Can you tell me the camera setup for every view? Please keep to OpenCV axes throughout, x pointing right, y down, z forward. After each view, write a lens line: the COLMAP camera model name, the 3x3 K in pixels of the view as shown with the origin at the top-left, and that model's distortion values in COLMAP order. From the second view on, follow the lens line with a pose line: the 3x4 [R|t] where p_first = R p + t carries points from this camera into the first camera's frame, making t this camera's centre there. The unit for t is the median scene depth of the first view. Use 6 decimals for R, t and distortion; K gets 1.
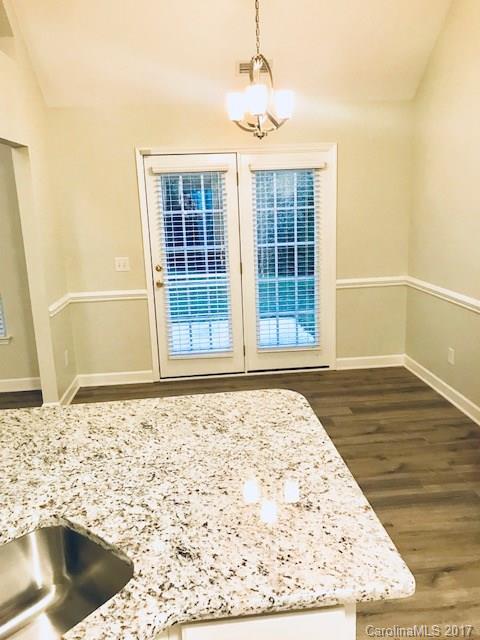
lens RADIAL K [[523.6, 0, 240.0], [0, 523.6, 320.0], [0, 0, 1]] dist [0.013655, -0.002756]
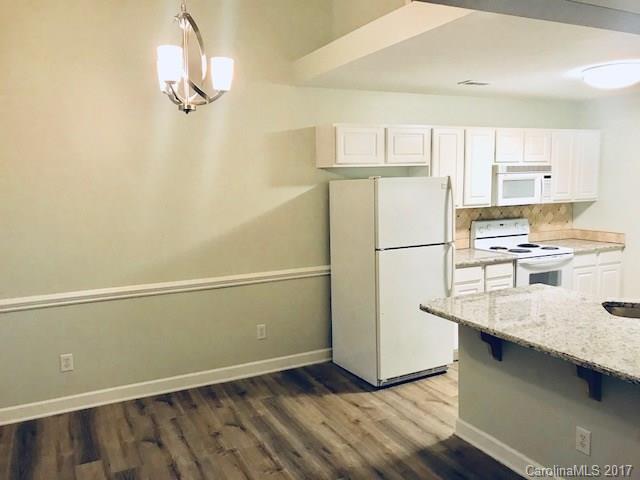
lens RADIAL K [[523.6, 0, 320.0], [0, 523.6, 240.0], [0, 0, 1]] dist [0.013655, -0.002756]
pose [[-0.370673, -0.066704, 0.926365, -0.674675], [0.243687, 0.955488, 0.166310, -0.204409], [-0.896224, 0.287390, -0.337919, 0.977312]]
